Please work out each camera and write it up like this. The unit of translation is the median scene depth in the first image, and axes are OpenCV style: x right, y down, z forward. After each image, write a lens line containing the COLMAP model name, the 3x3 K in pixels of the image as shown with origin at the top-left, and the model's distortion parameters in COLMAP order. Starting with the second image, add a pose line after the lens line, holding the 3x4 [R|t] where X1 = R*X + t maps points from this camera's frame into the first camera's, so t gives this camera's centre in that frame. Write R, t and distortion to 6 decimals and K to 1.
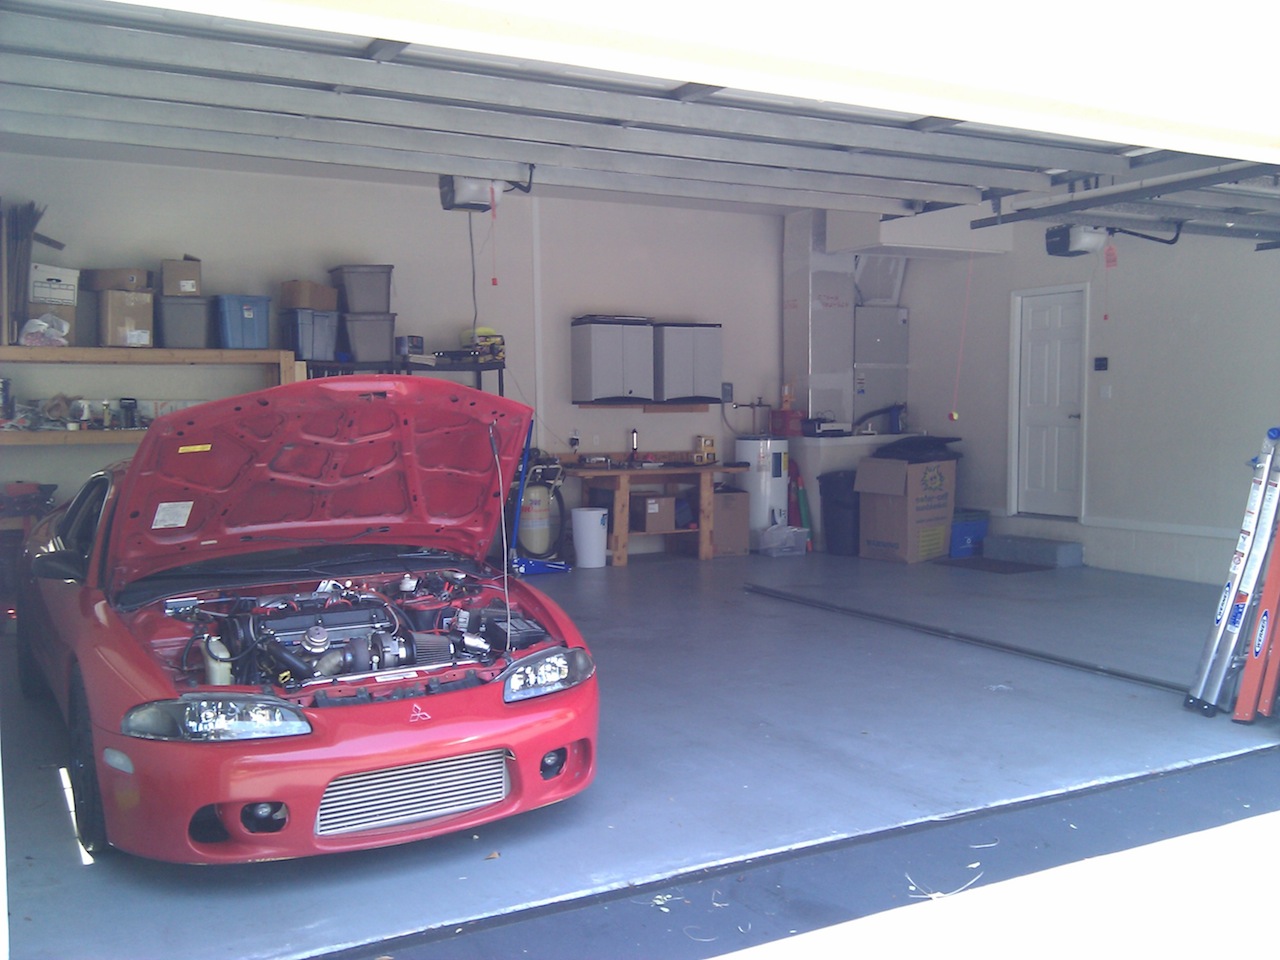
lens RADIAL K [[1254.5, 0, 648.6], [0, 1254.5, 510.6], [0, 0, 1]] dist [0.125015, -0.298484]
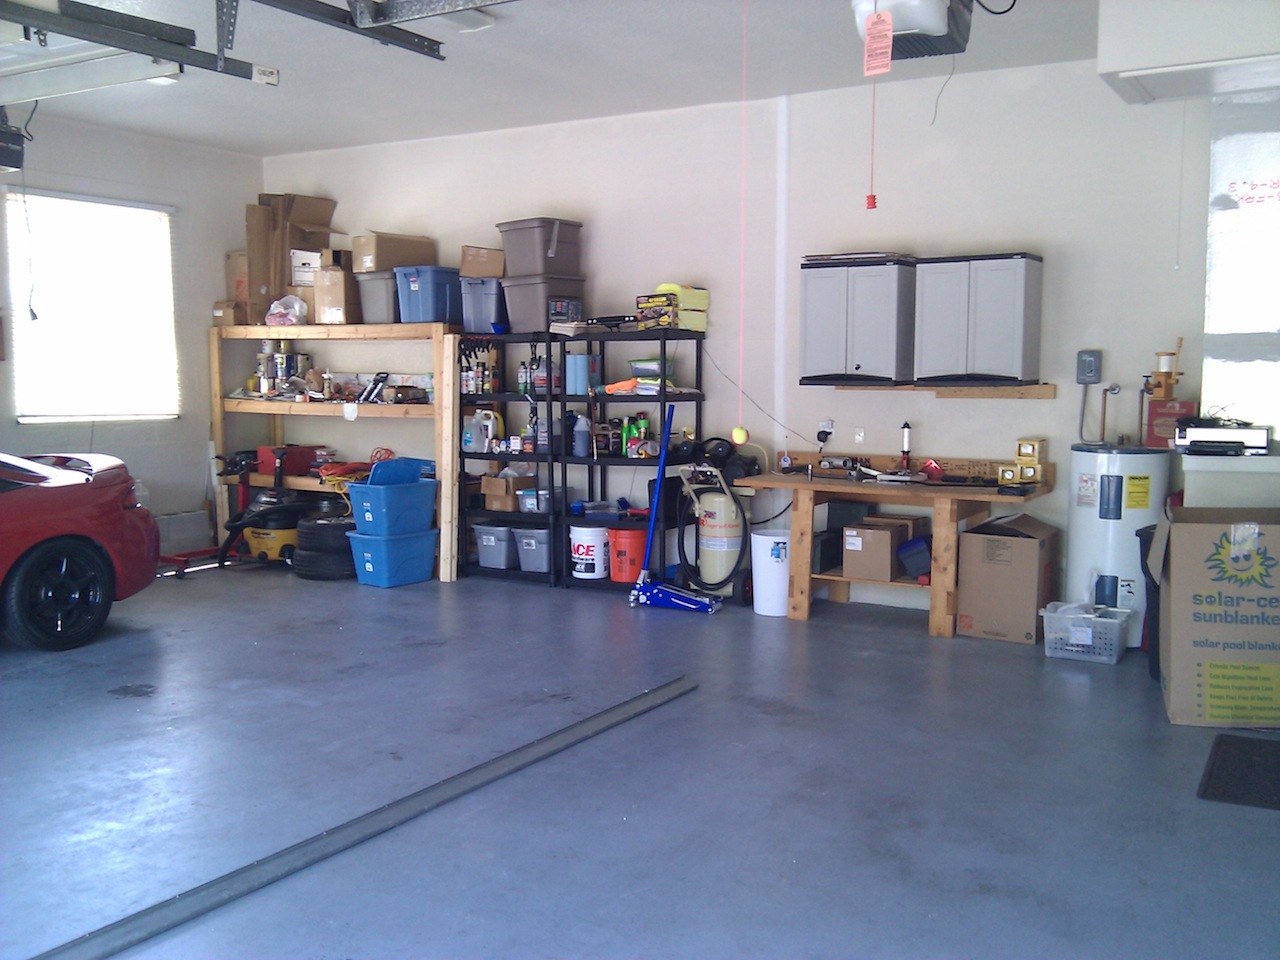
lens RADIAL K [[1254.5, 0, 648.6], [0, 1254.5, 510.6], [0, 0, 1]] dist [0.125015, -0.298484]
pose [[0.492867, 0.108101, -0.863363, 1.213070], [-0.075721, 0.993817, 0.081208, -0.150789], [0.866804, 0.025349, 0.498005, 1.334106]]
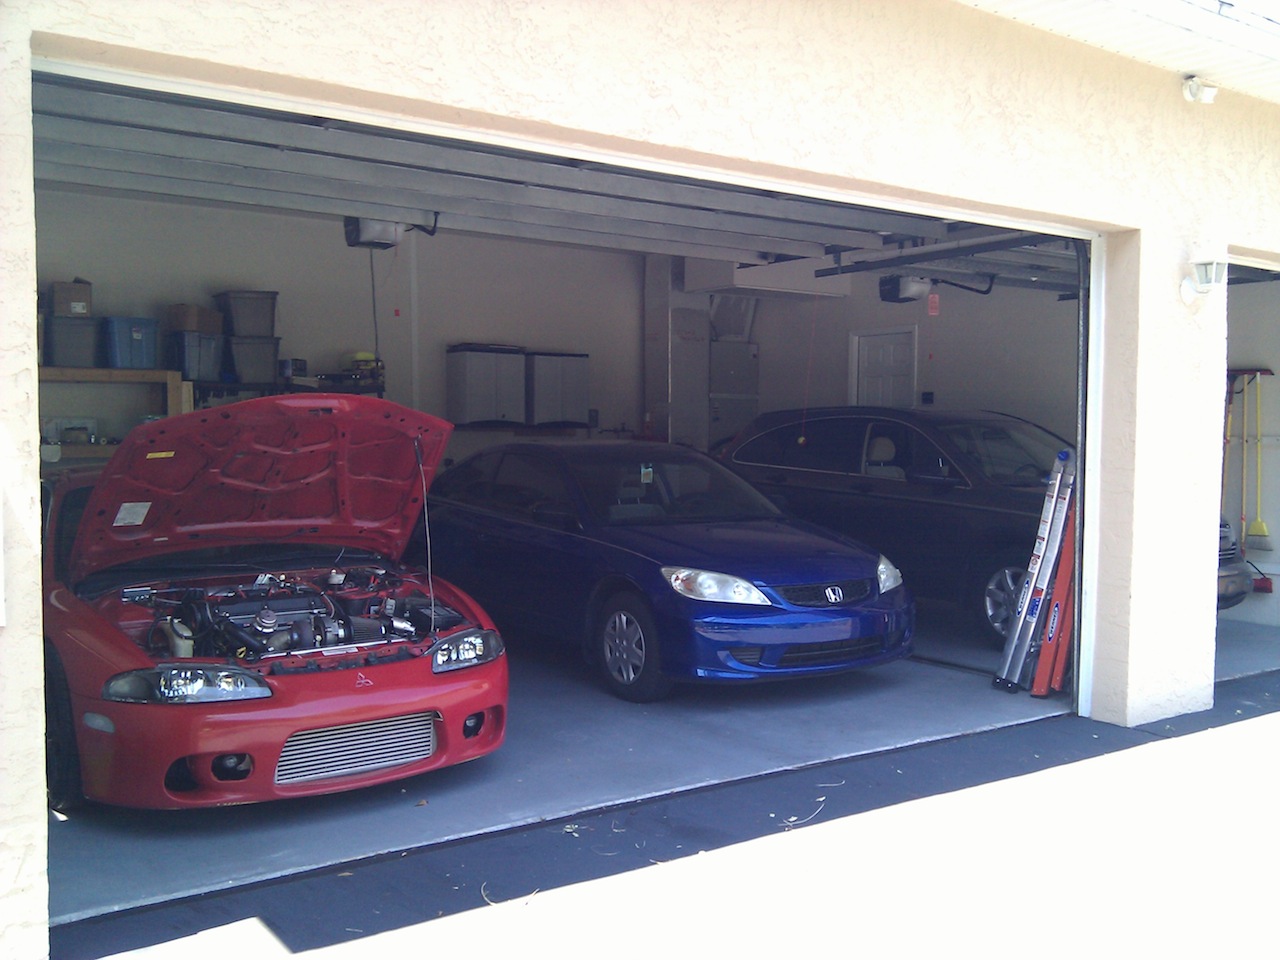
lens RADIAL K [[1239.2, 0, 640.4], [0, 1239.2, 506.1], [0, 0, 1]] dist [0.148000, -0.361099]
pose [[0.993662, 0.006723, 0.112204, -0.038811], [-0.003963, 0.999685, -0.024803, 0.017789], [-0.112335, 0.024201, 0.993376, -0.134363]]
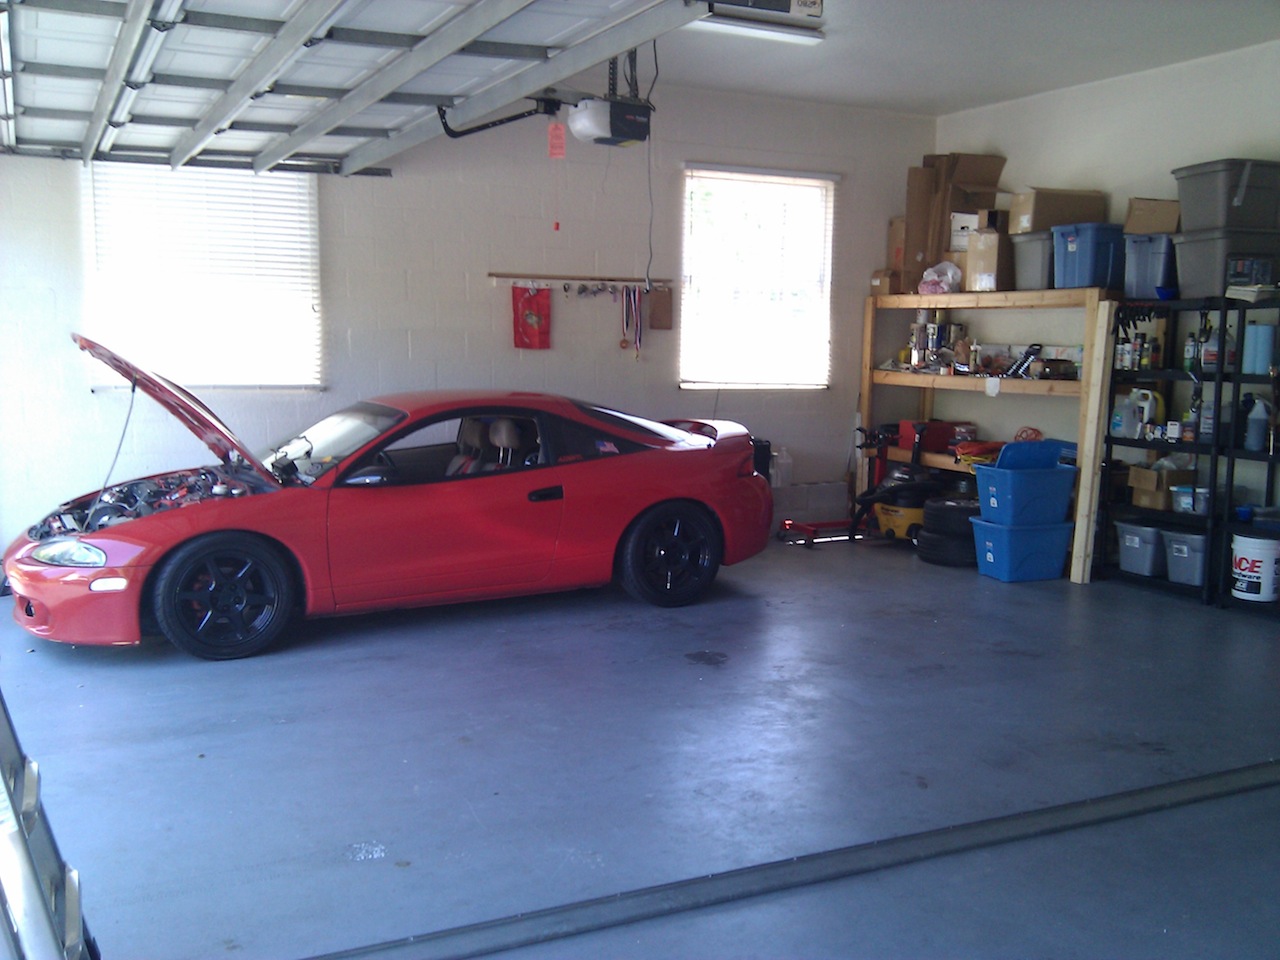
lens RADIAL K [[1254.5, 0, 648.6], [0, 1254.5, 510.6], [0, 0, 1]] dist [0.125015, -0.298484]
pose [[-0.053190, 0.147968, -0.987561, 1.113831], [-0.093939, 0.983834, 0.152469, -0.164494], [0.994156, 0.100880, -0.038430, 1.505083]]
